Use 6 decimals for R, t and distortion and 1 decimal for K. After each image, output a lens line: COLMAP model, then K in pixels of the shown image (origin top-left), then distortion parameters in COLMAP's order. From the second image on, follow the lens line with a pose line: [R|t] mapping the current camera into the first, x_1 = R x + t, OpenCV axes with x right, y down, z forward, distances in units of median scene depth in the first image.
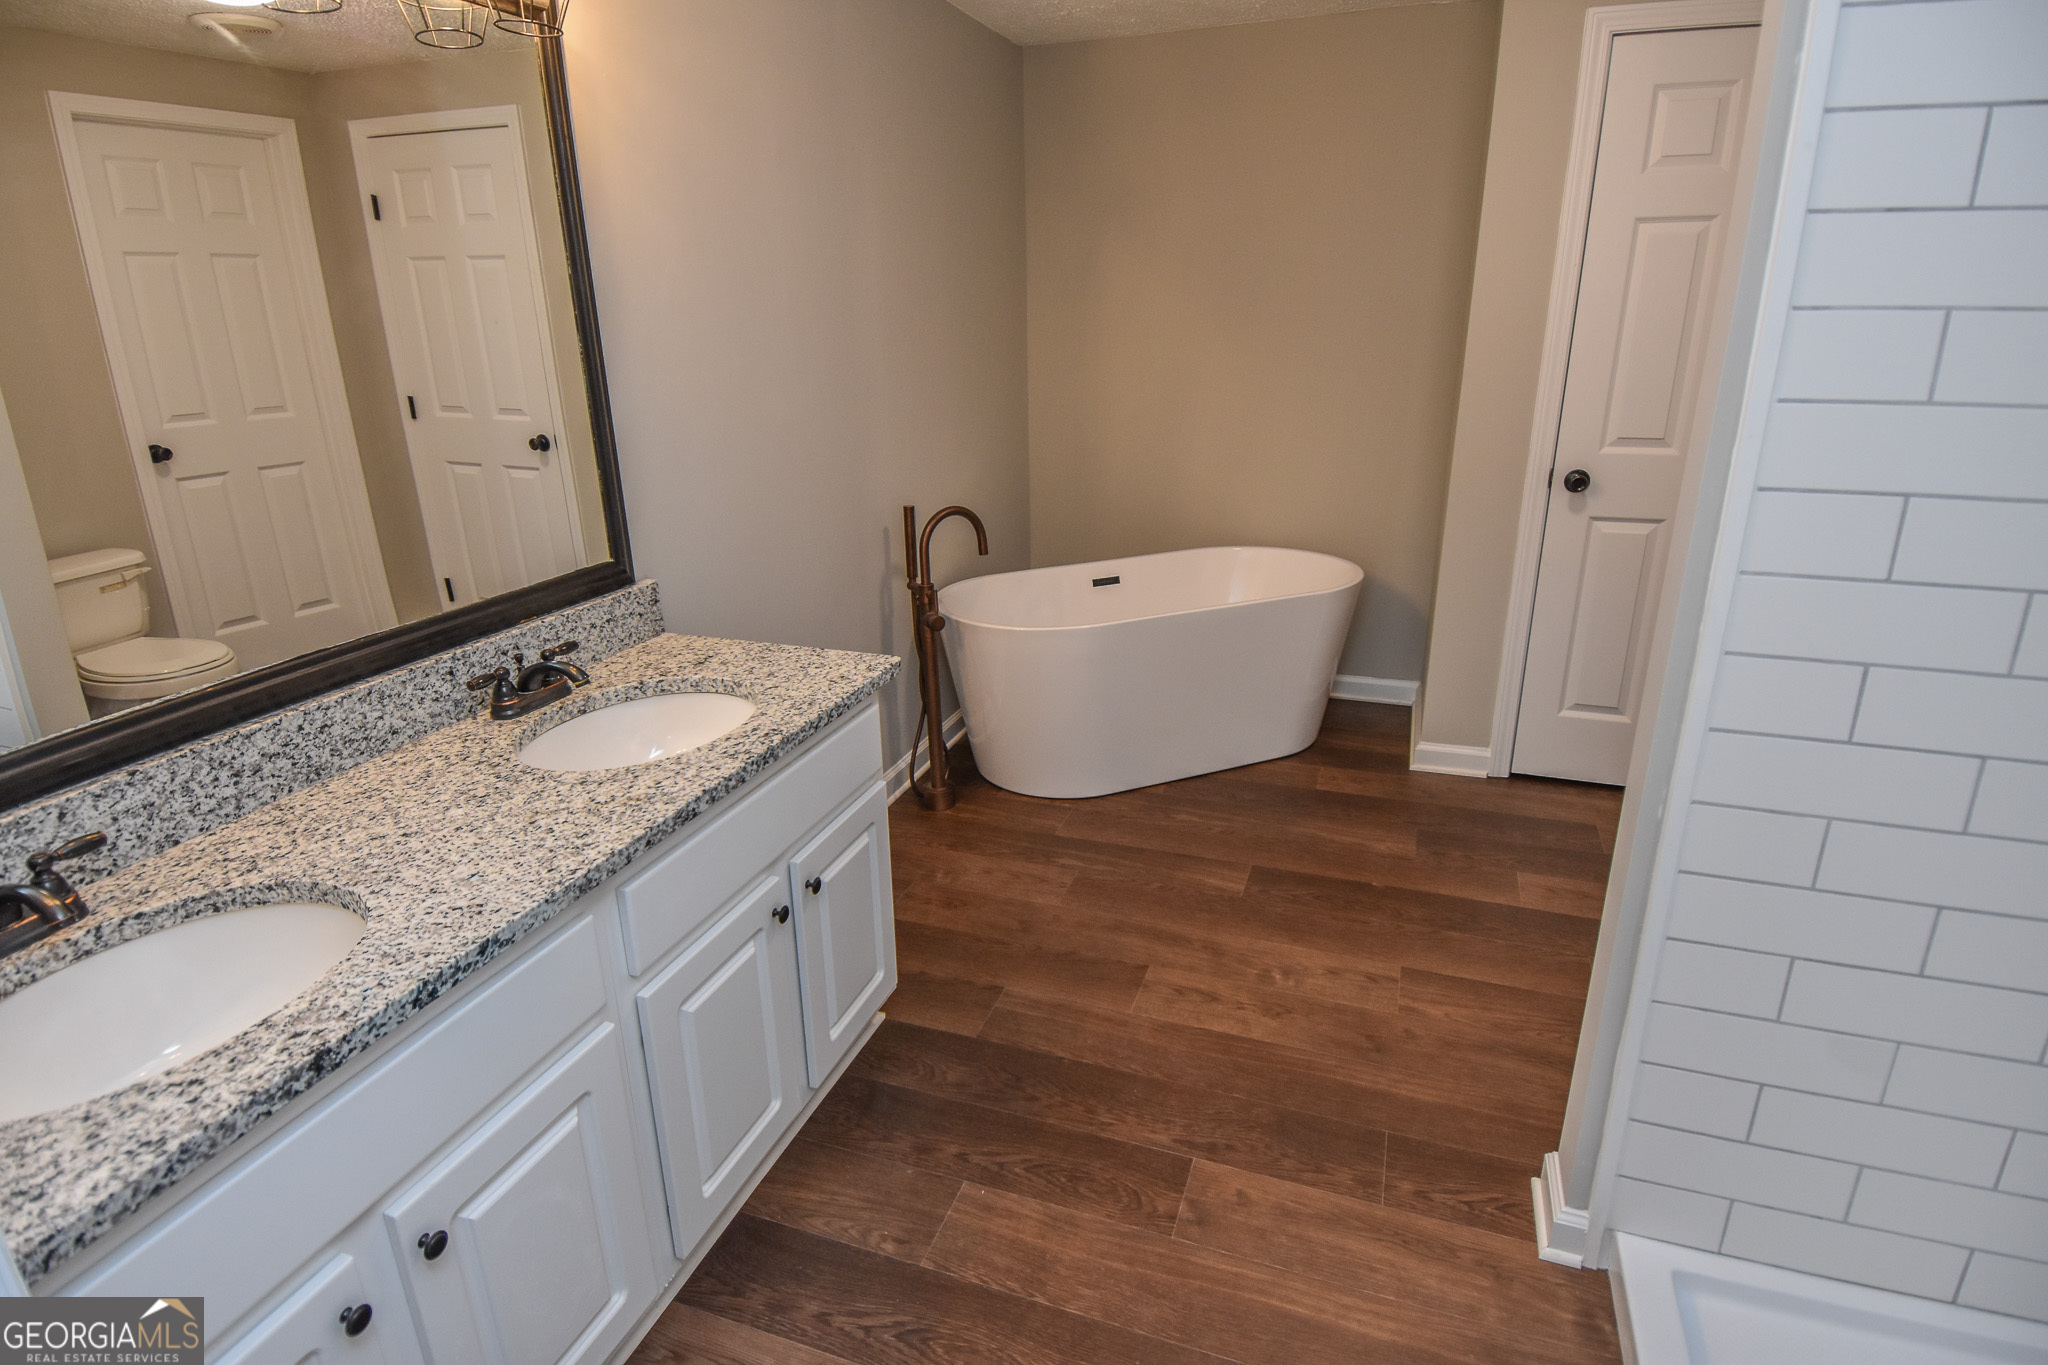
lens RADIAL K [[1095.0, 0, 1011.1], [0, 1095.0, 675.6], [0, 0, 1]] dist [0.047821, -0.057035]
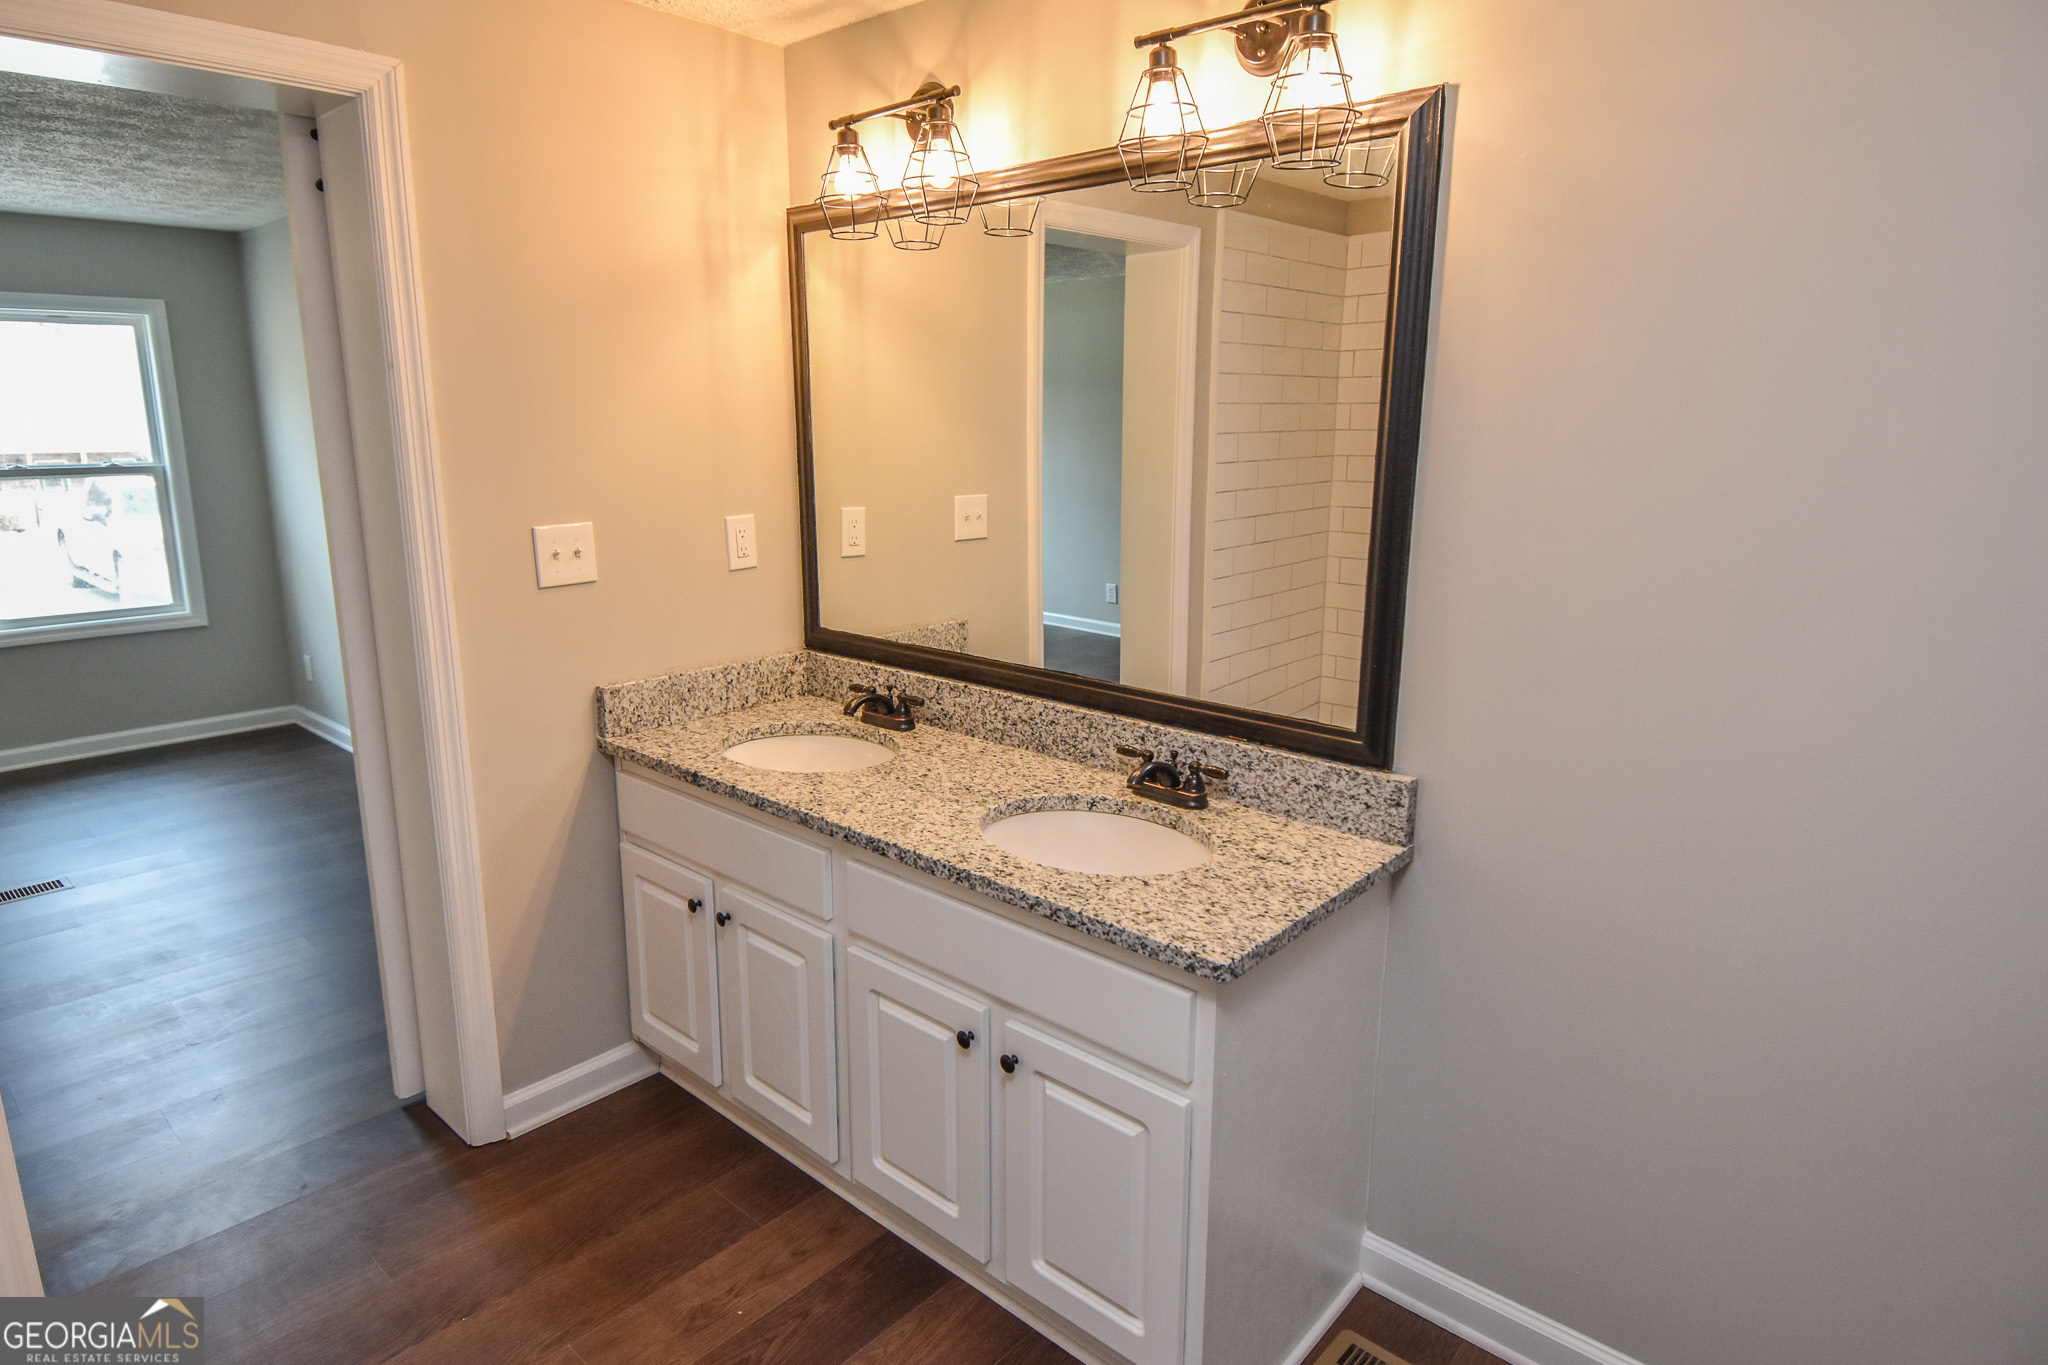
lens RADIAL K [[1095.0, 0, 1011.1], [0, 1095.0, 675.6], [0, 0, 1]] dist [0.047821, -0.057035]
pose [[-0.363159, 0.218505, -0.905744, 0.622680], [-0.301246, 0.892364, 0.336062, -0.435093], [0.881684, 0.394895, -0.258246, 1.206186]]
